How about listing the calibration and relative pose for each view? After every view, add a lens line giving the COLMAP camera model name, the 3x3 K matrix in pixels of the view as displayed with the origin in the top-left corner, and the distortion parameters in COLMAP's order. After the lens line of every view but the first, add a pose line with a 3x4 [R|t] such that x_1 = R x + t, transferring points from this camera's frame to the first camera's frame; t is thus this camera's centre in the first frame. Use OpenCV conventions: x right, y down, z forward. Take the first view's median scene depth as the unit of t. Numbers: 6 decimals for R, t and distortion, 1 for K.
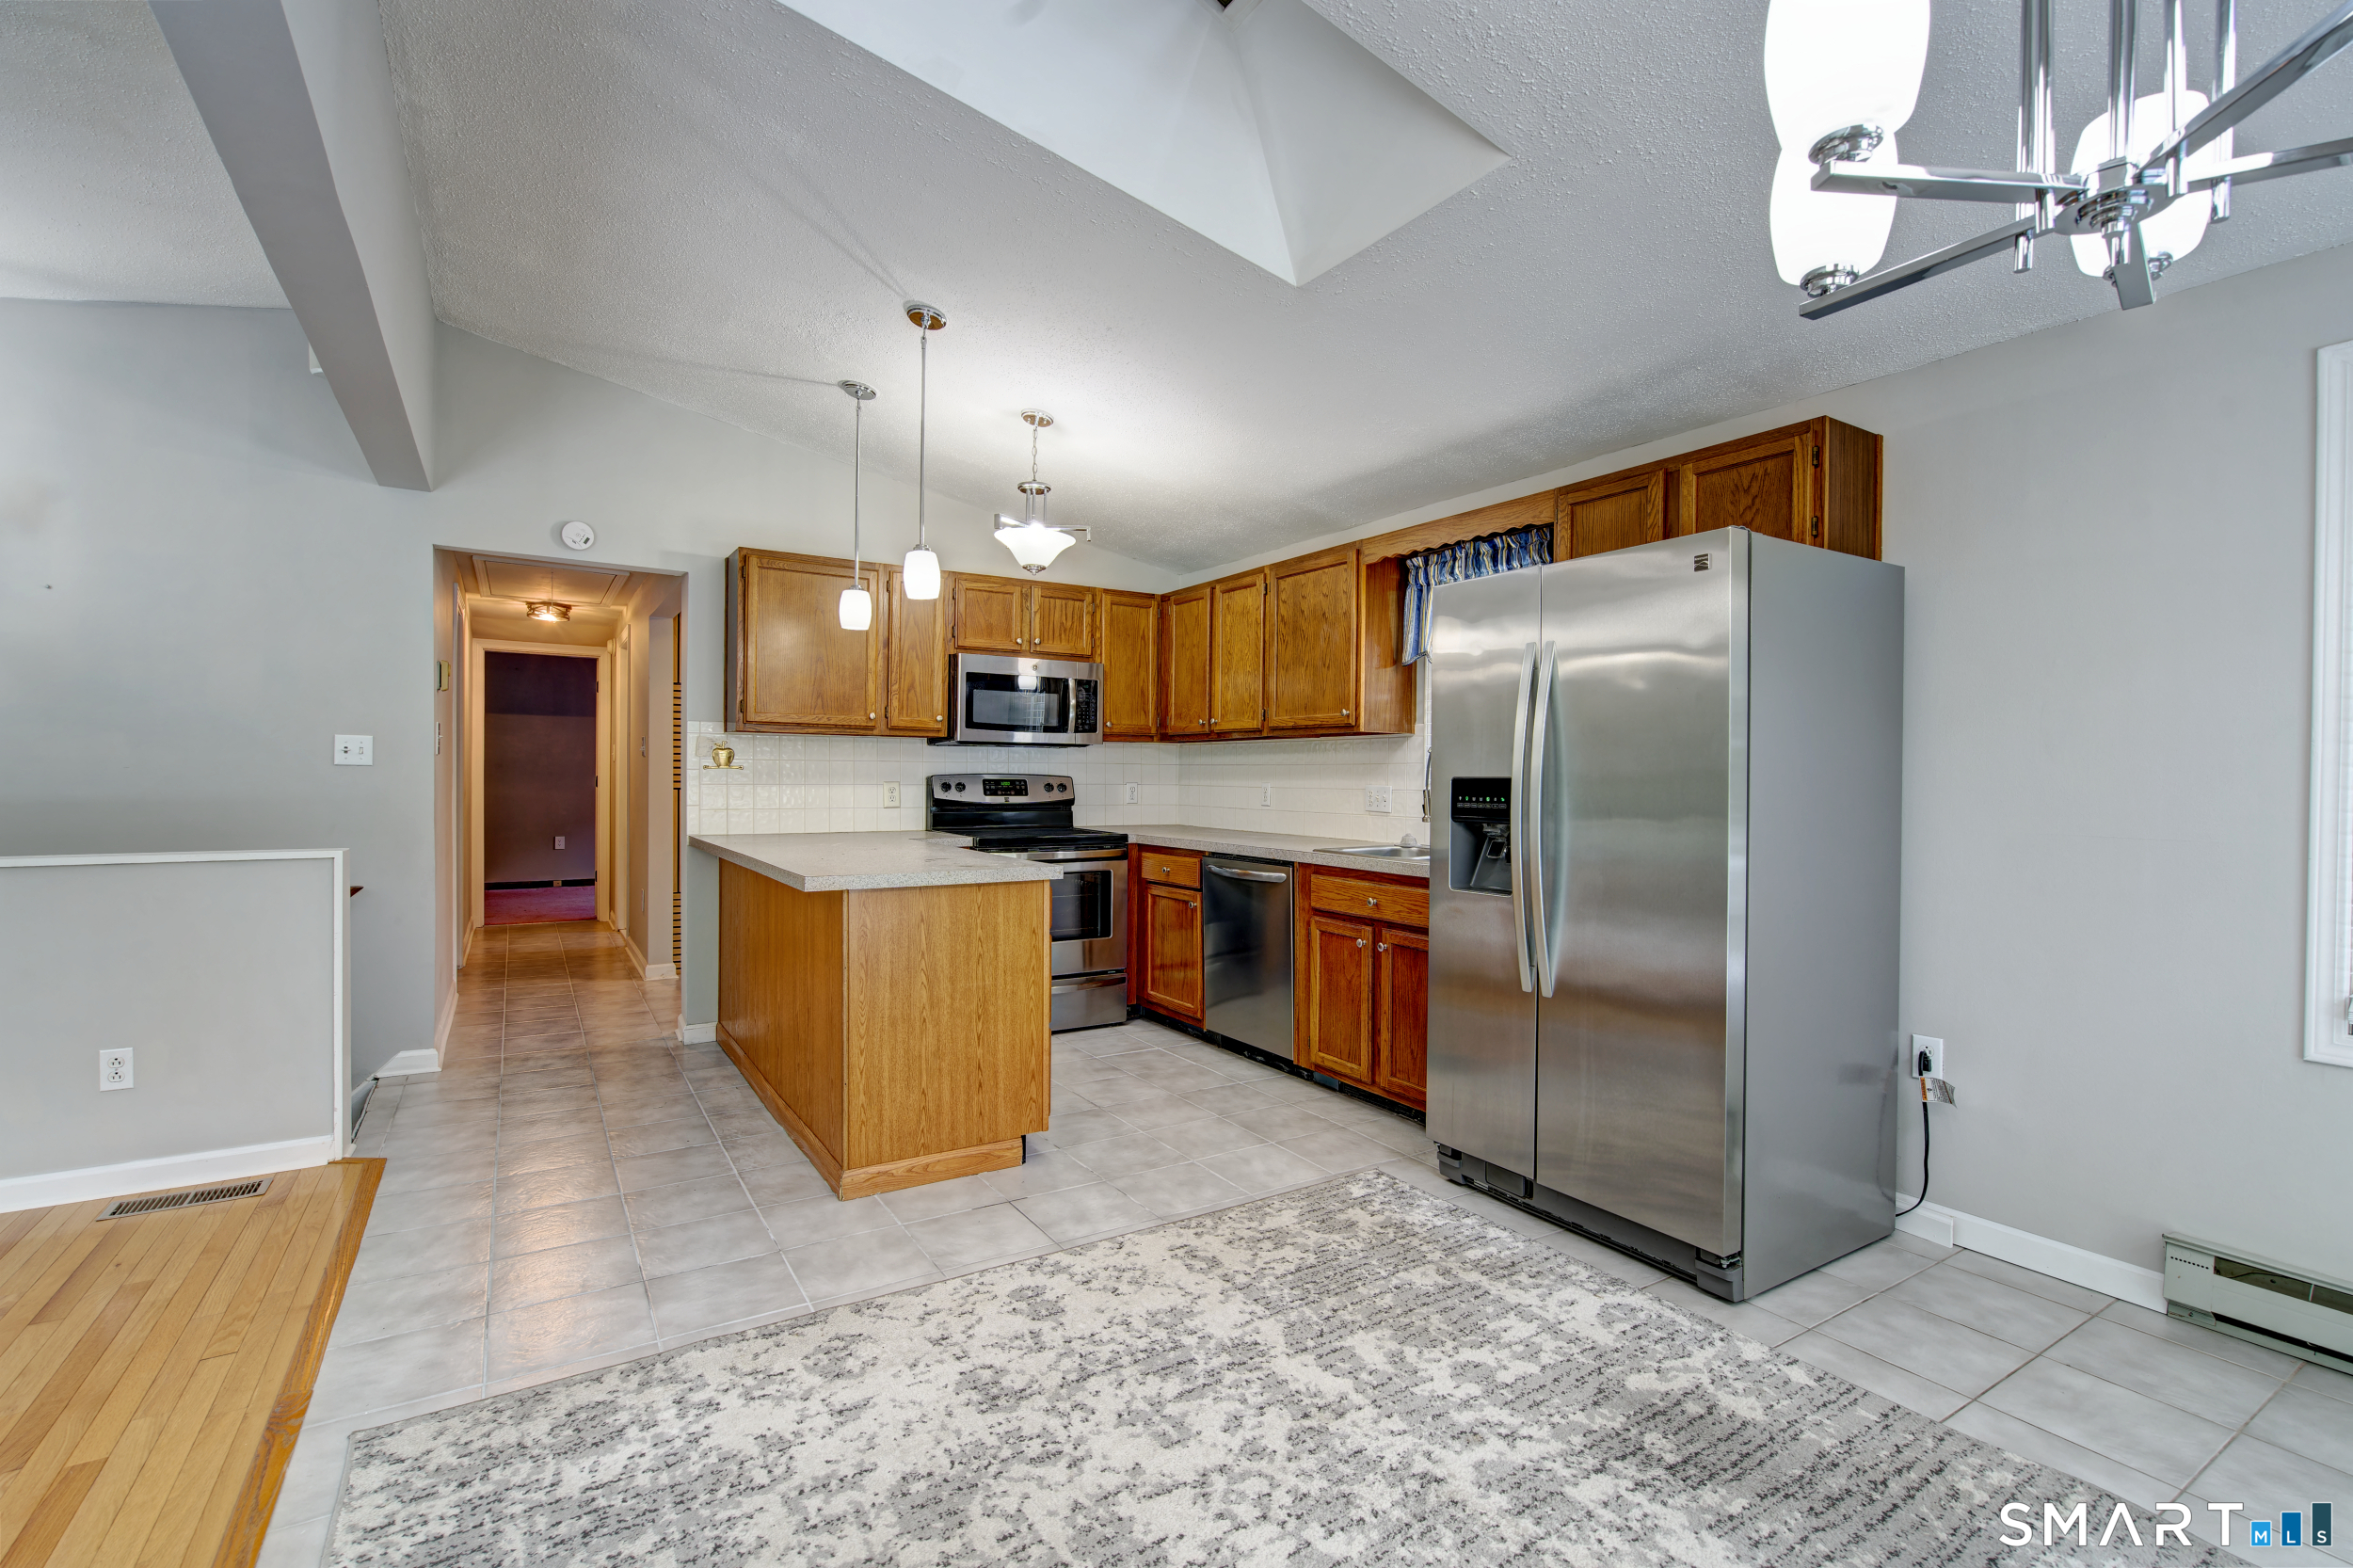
lens RADIAL K [[1052.8, 0, 1166.5], [0, 1052.8, 789.8], [0, 0, 1]] dist [-0.003674, 0.000083]
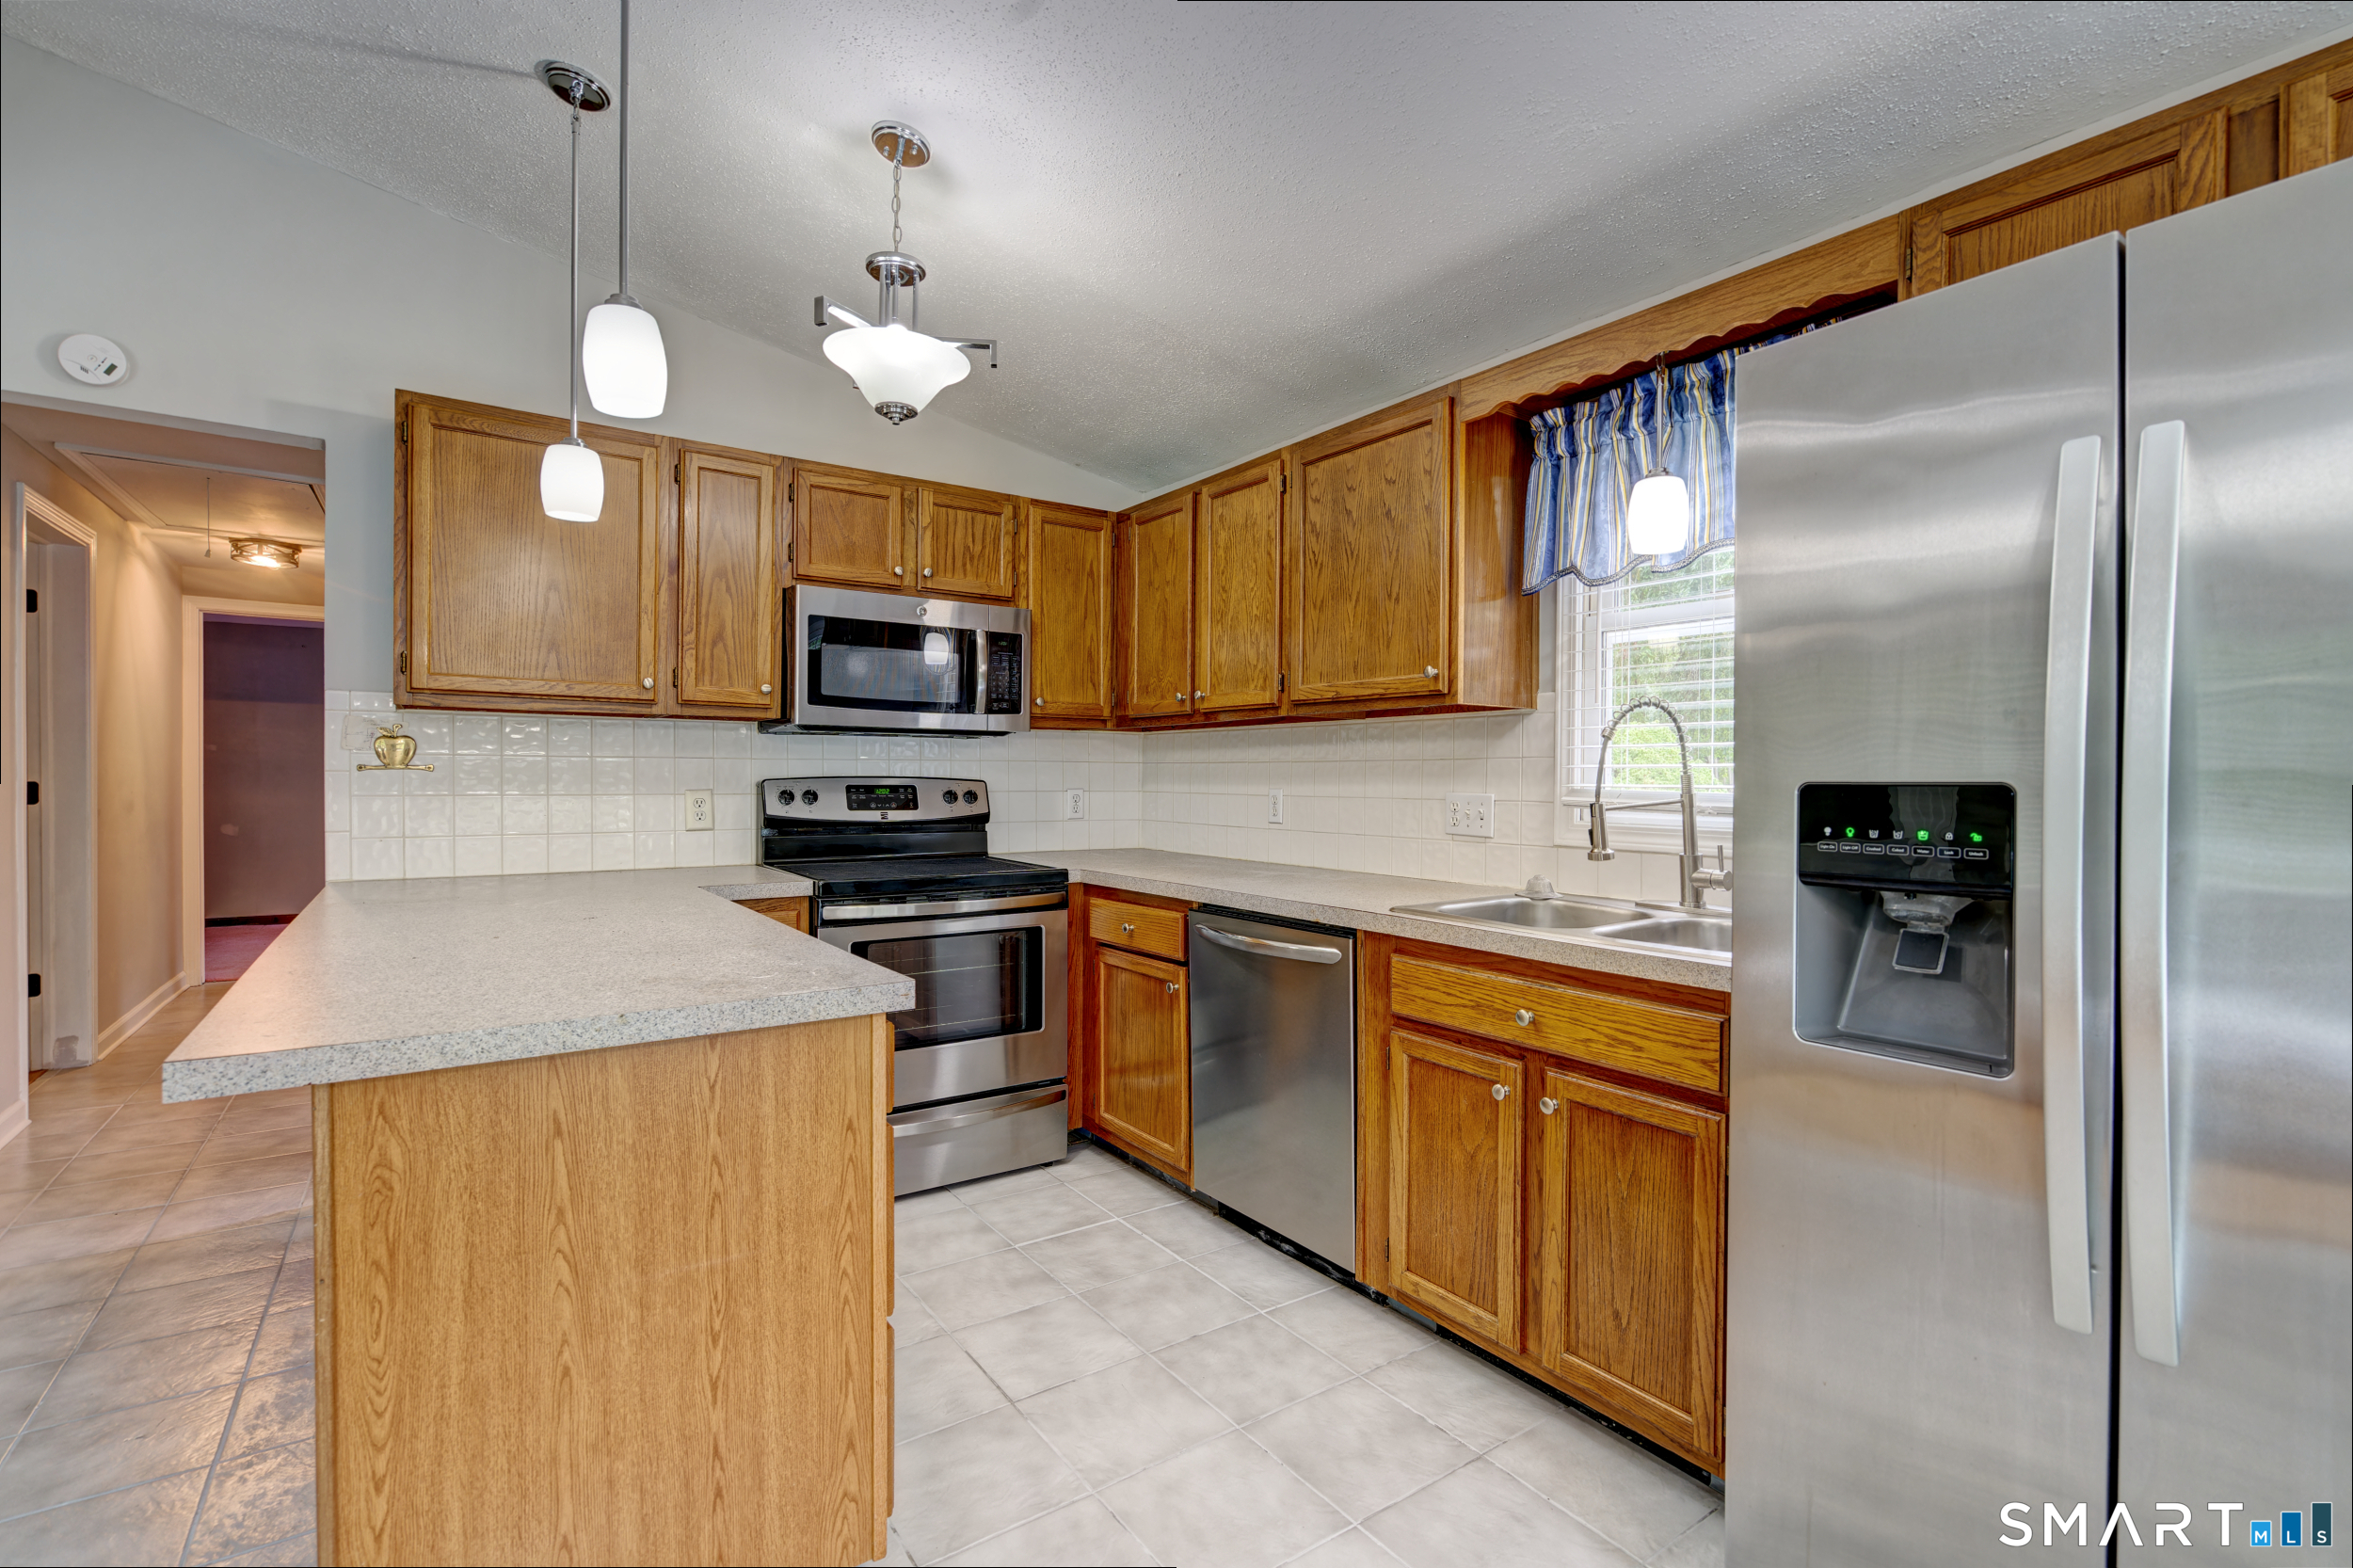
lens RADIAL K [[1052.8, 0, 1166.5], [0, 1052.8, 789.8], [0, 0, 1]] dist [-0.003674, 0.000083]
pose [[0.998825, -0.003877, 0.048315, -0.008534], [0.003914, 0.999992, -0.000680, -0.007005], [-0.048312, 0.000869, 0.998832, 0.407061]]
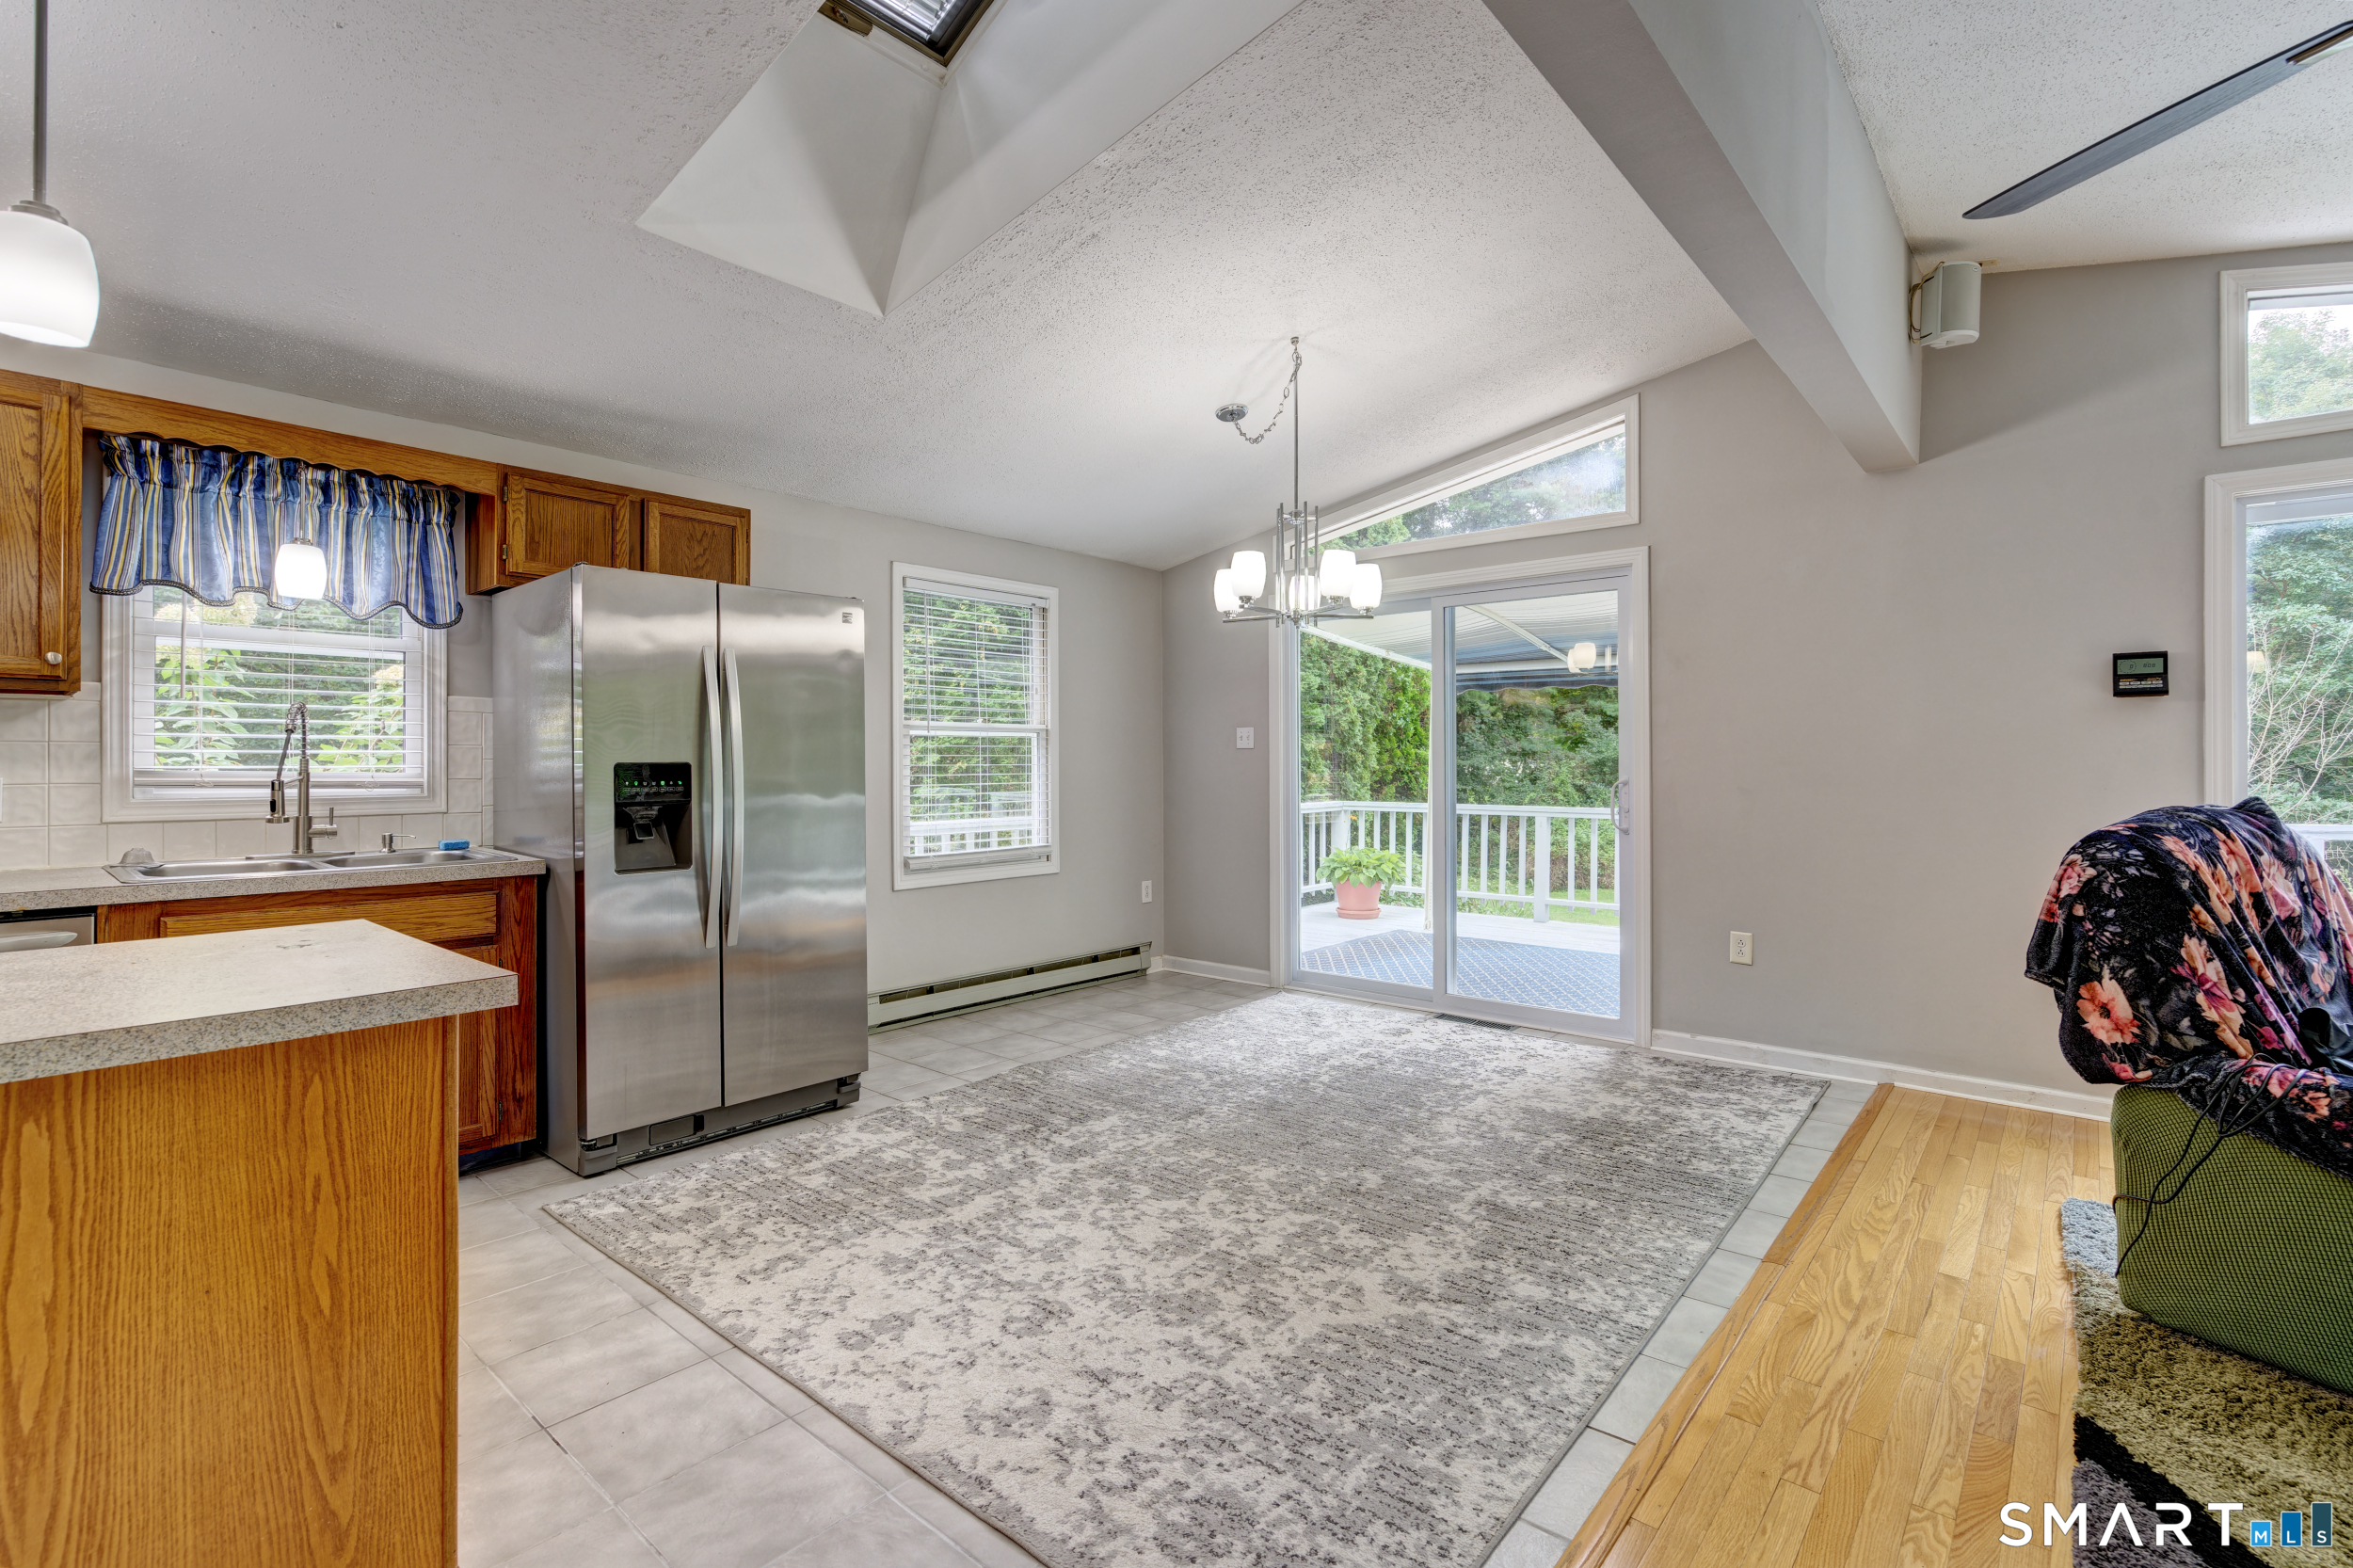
lens RADIAL K [[1079.9, 0, 1170.5], [0, 1079.9, 749.6], [0, 0, 1]] dist [-0.002563, 0.001305]
pose [[-0.294393, 0.002142, 0.955682, -0.606733], [0.011366, 0.999935, 0.001260, -0.013497], [-0.955617, 0.011233, -0.294398, 0.559424]]
